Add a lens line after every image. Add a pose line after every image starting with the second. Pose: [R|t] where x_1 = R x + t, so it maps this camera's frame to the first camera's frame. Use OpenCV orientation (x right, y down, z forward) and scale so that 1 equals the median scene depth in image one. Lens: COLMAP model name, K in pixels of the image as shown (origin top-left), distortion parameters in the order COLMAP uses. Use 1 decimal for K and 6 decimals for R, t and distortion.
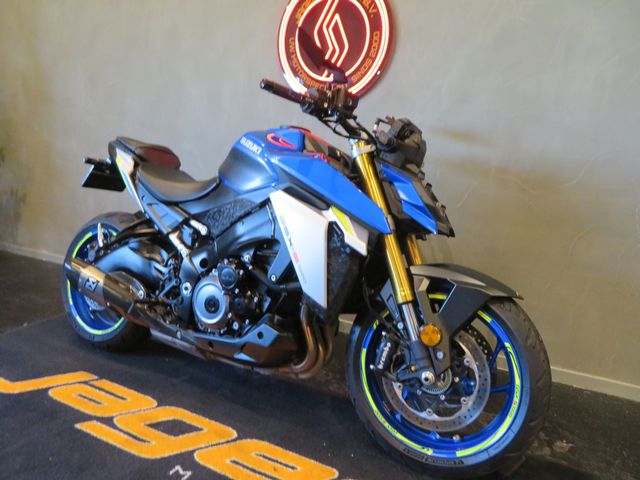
lens RADIAL K [[457.0, 0, 323.8], [0, 457.0, 246.3], [0, 0, 1]] dist [-0.000178, -0.010022]
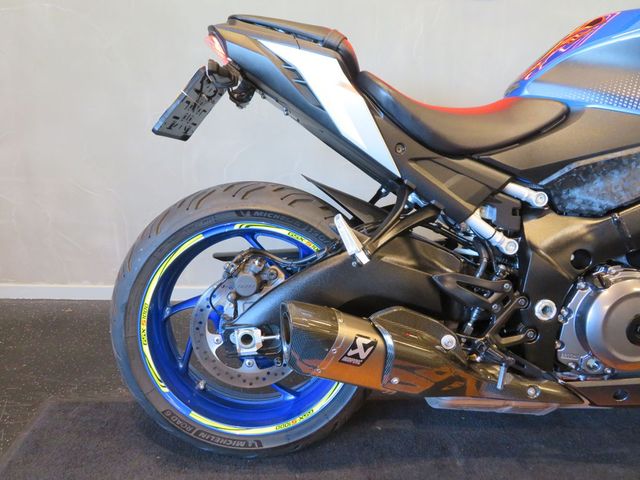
lens RADIAL K [[457.0, 0, 321.2], [0, 457.0, 240.6], [0, 0, 1]] dist [-0.000178, -0.010022]
pose [[0.853214, -0.172211, 0.492310, -0.853545], [0.107532, 0.981719, 0.157047, -0.112253], [-0.510355, -0.081056, 0.856135, 0.741102]]
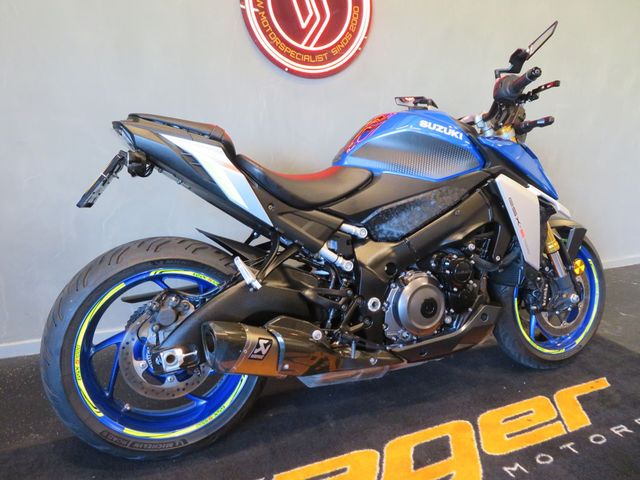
lens RADIAL K [[457.0, 0, 322.3], [0, 457.0, 243.0], [0, 0, 1]] dist [-0.000178, -0.010022]
pose [[0.613761, -0.214316, 0.759847, -1.055315], [0.157628, 0.976337, 0.148054, -0.169145], [-0.773596, 0.028904, 0.633019, 0.594516]]
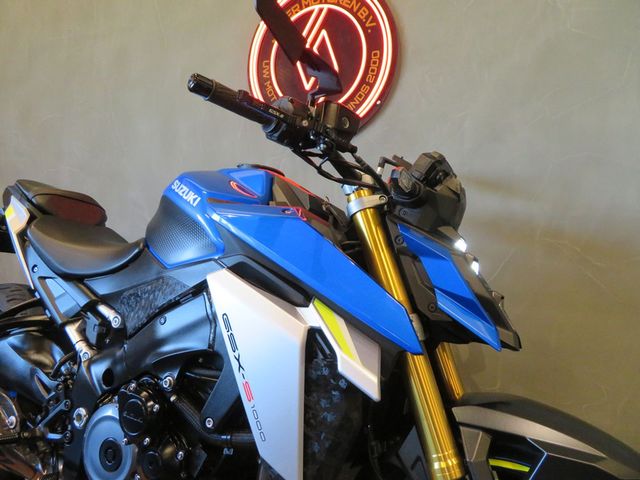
lens RADIAL K [[457.0, 0, 322.4], [0, 457.0, 242.6], [0, 0, 1]] dist [-0.000178, -0.010022]
pose [[0.999463, 0.010636, 0.031001, 0.008495], [-0.006825, 0.992687, -0.120526, -0.077706], [-0.032057, 0.120250, 0.992226, 0.377397]]
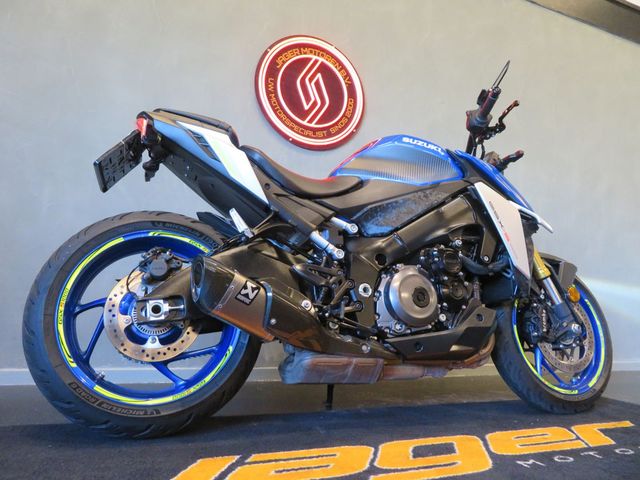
lens RADIAL K [[457.0, 0, 323.0], [0, 457.0, 244.1], [0, 0, 1]] dist [-0.000178, -0.010022]
pose [[0.627177, 0.088129, 0.773875, -1.092655], [0.144168, 0.963274, -0.226537, 0.206548], [-0.765418, 0.253647, 0.591438, 0.596584]]
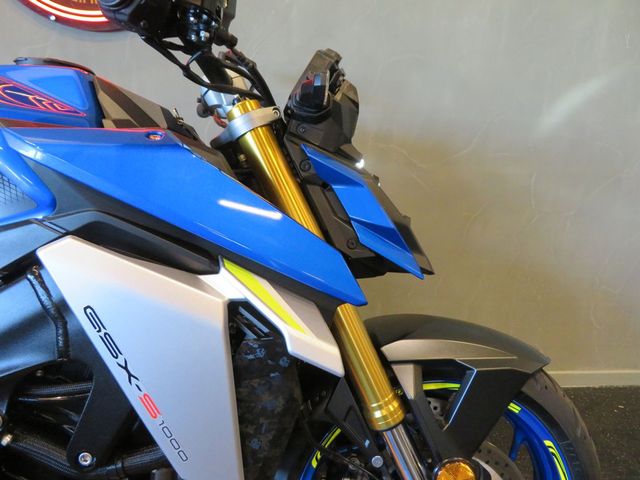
lens RADIAL K [[457.0, 0, 319.4], [0, 457.0, 241.3], [0, 0, 1]] dist [-0.000178, -0.010022]
pose [[0.859780, -0.152979, 0.487213, -0.091879], [0.110260, 0.987182, 0.115388, -0.124590], [-0.498619, -0.045488, 0.865627, 0.528850]]
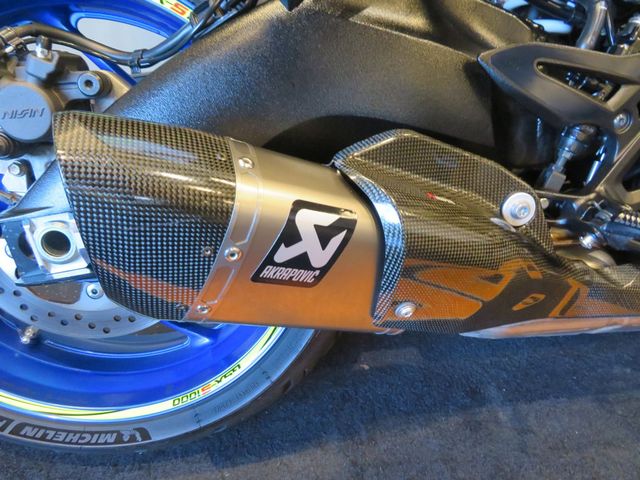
lens RADIAL K [[457.0, 0, 319.3], [0, 457.0, 237.3], [0, 0, 1]] dist [-0.000178, -0.010022]
pose [[0.805422, -0.342641, 0.483624, -0.668350], [0.169855, 0.915176, 0.365515, 0.025608], [-0.567842, -0.212249, 0.795303, 1.002531]]
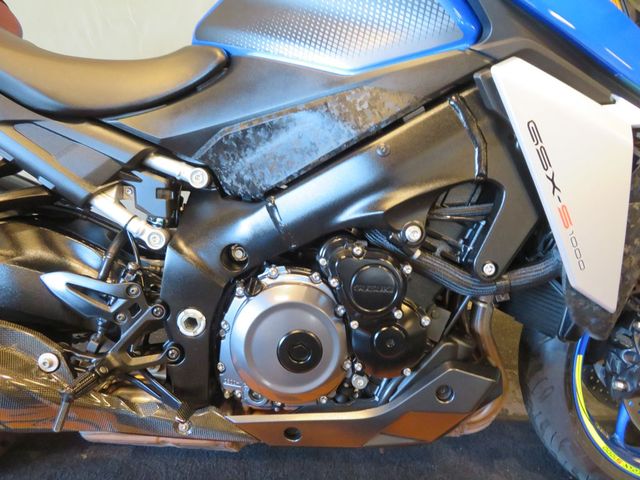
lens RADIAL K [[457.0, 0, 329.2], [0, 457.0, 246.7], [0, 0, 1]] dist [-0.000178, -0.010022]
pose [[0.864684, -0.171107, 0.472275, -0.411387], [0.093902, 0.978683, 0.182655, -0.043184], [-0.493461, -0.113591, 0.862319, 0.642187]]
